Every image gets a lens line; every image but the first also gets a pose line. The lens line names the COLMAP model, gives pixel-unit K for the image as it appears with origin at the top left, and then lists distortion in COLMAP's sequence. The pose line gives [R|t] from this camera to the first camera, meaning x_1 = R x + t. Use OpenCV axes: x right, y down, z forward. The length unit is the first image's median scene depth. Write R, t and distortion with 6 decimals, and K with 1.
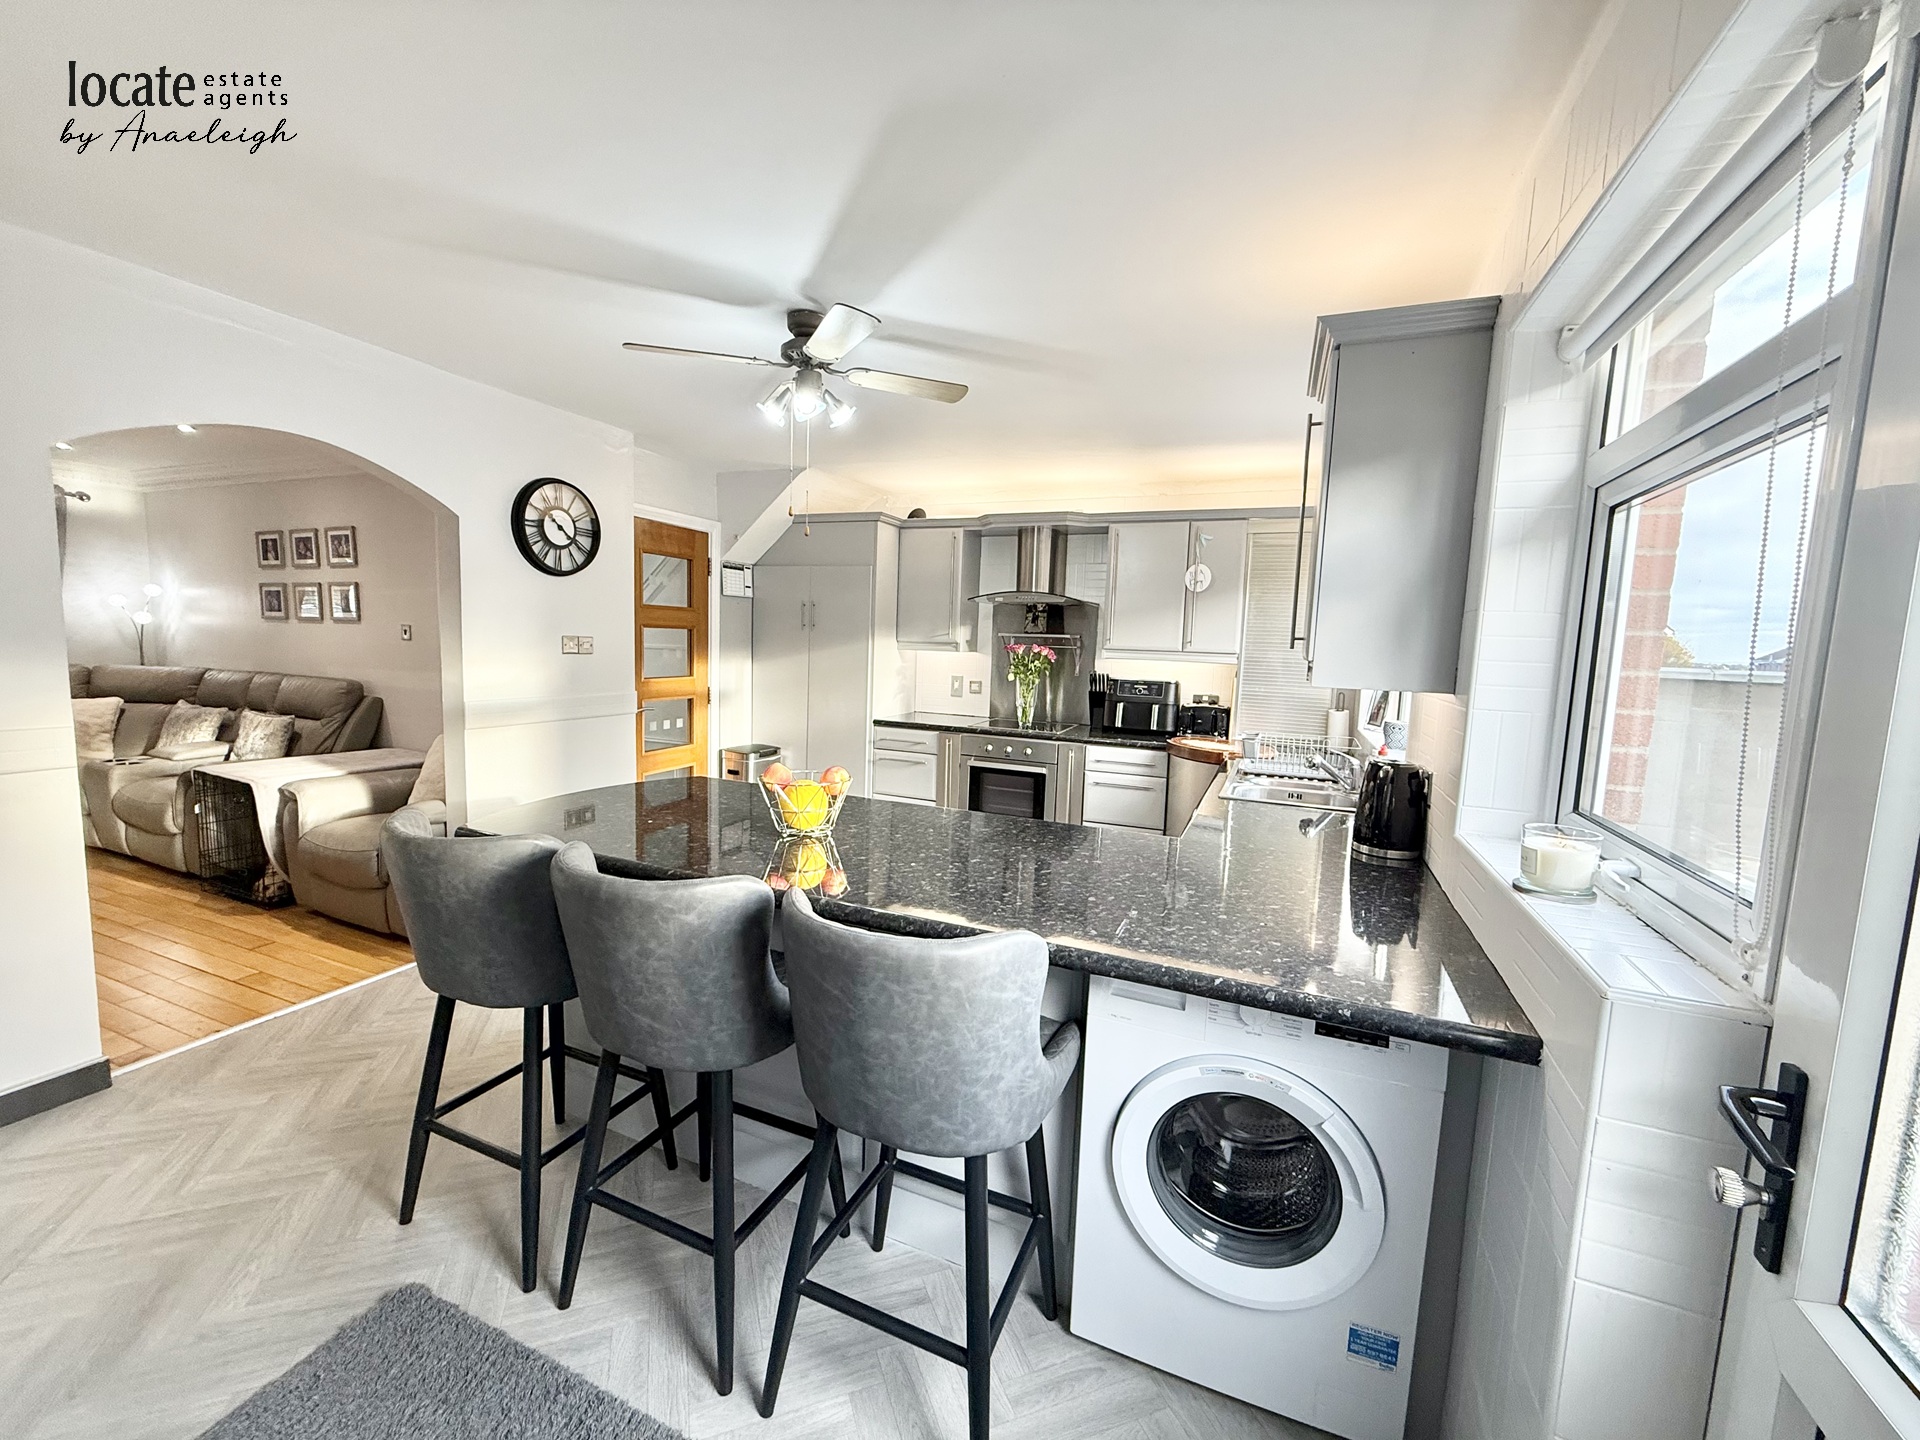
lens RADIAL K [[765.8, 0, 952.5], [0, 765.8, 721.1], [0, 0, 1]] dist [0.001486, -0.000126]
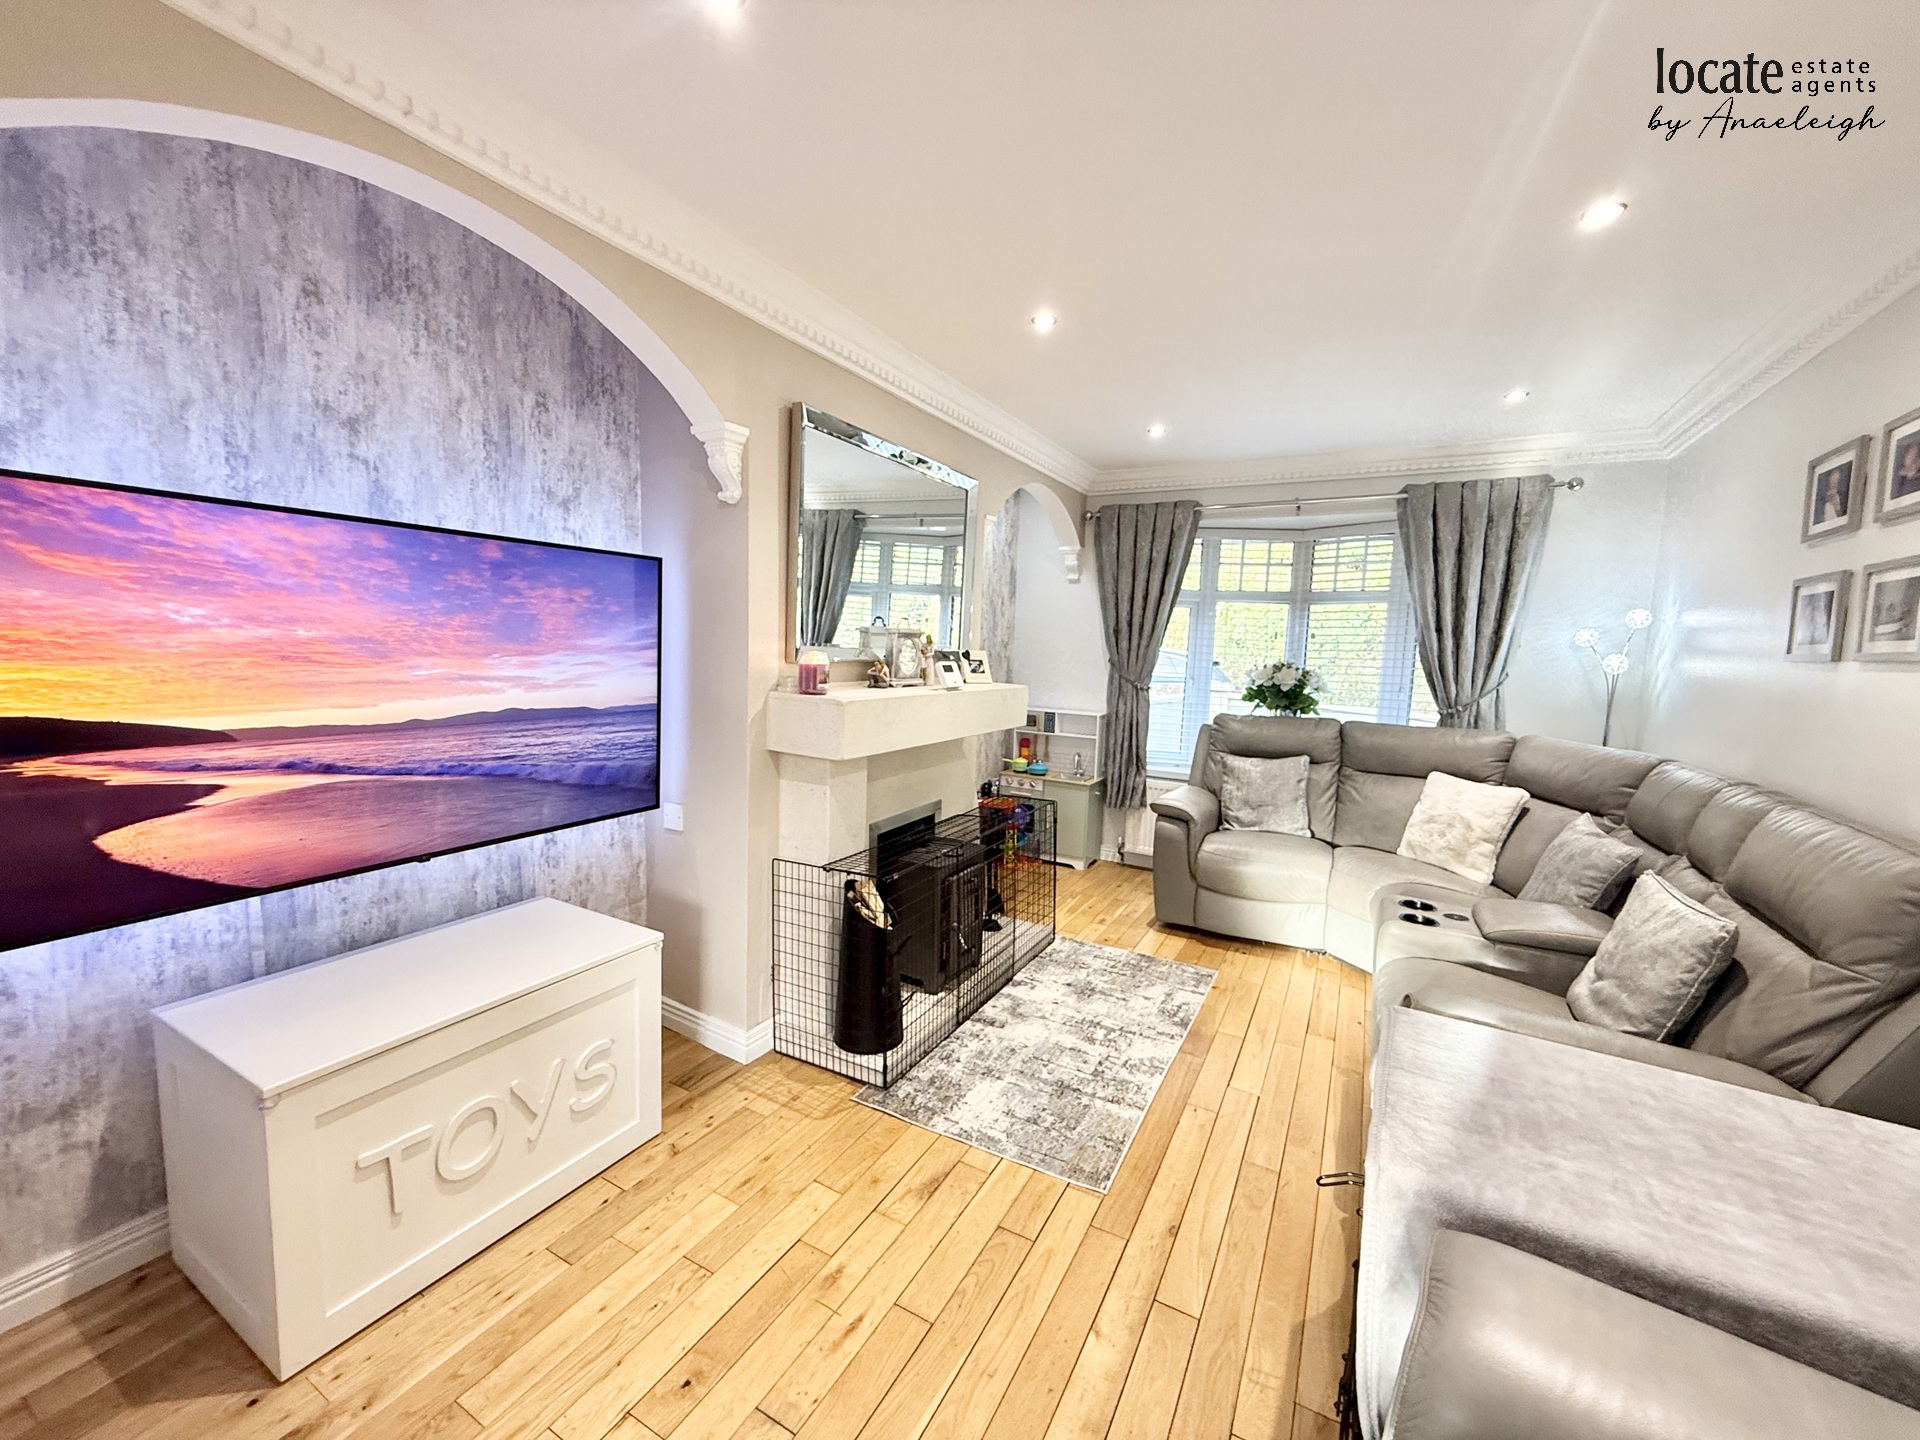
lens RADIAL K [[765.8, 0, 952.5], [0, 765.8, 721.1], [0, 0, 1]] dist [0.001486, -0.000126]
pose [[-0.102795, 0.066721, -0.992462, -0.434468], [-0.146883, 0.985792, 0.081486, -0.069719], [0.983798, 0.154153, -0.091534, 0.603745]]
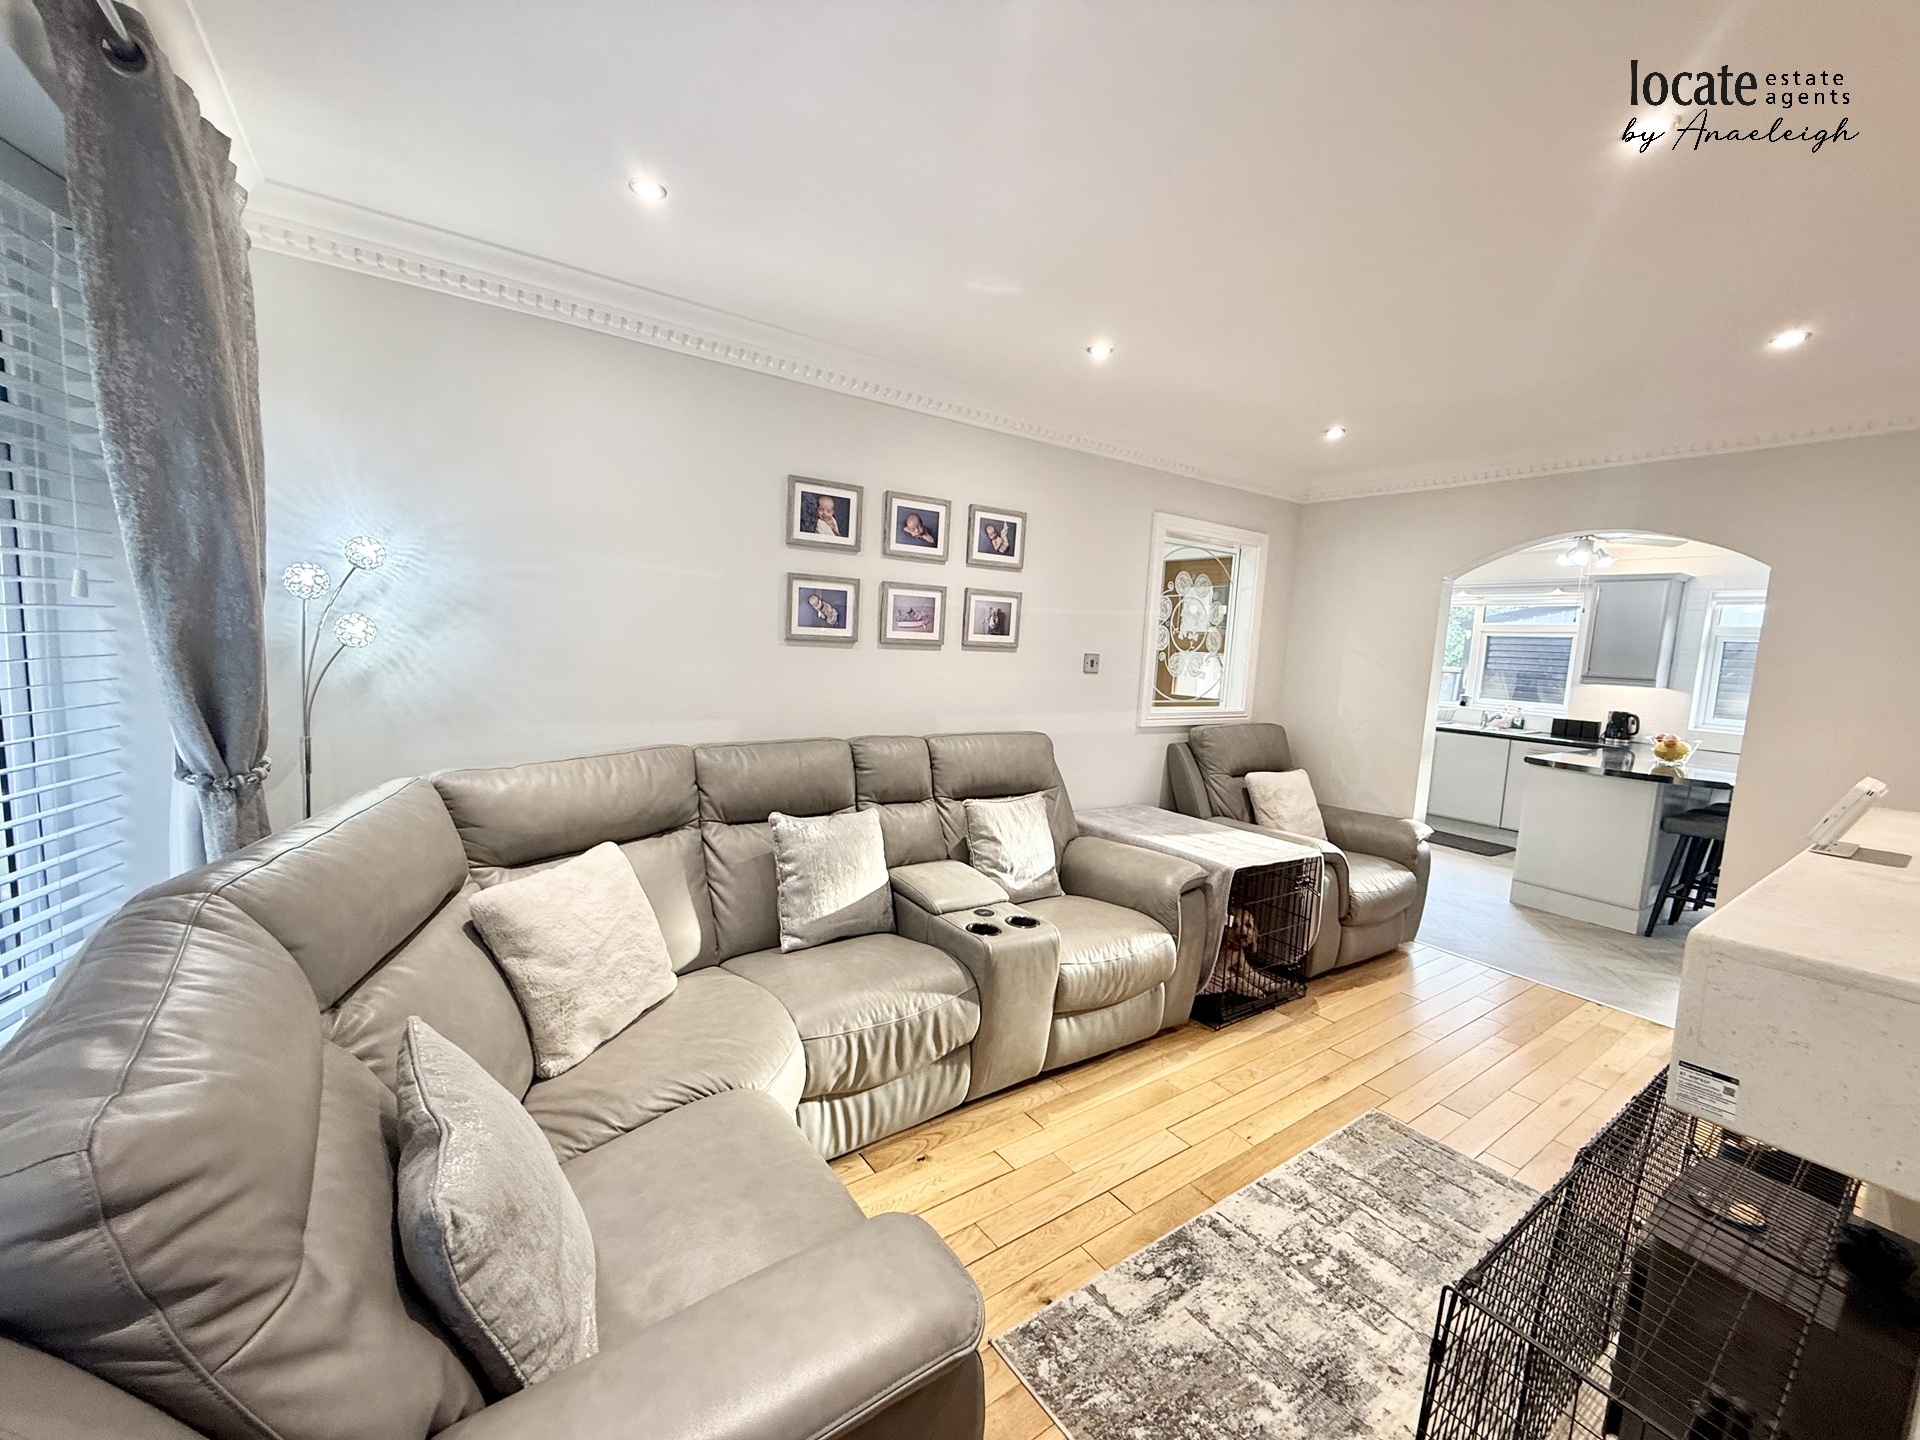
lens RADIAL K [[765.8, 0, 952.5], [0, 765.8, 721.1], [0, 0, 1]] dist [0.001486, -0.000126]
pose [[0.528725, -0.096038, 0.843343, -1.335386], [0.059873, 0.995323, 0.075809, -0.115341], [-0.846679, 0.010411, 0.532002, 0.644953]]
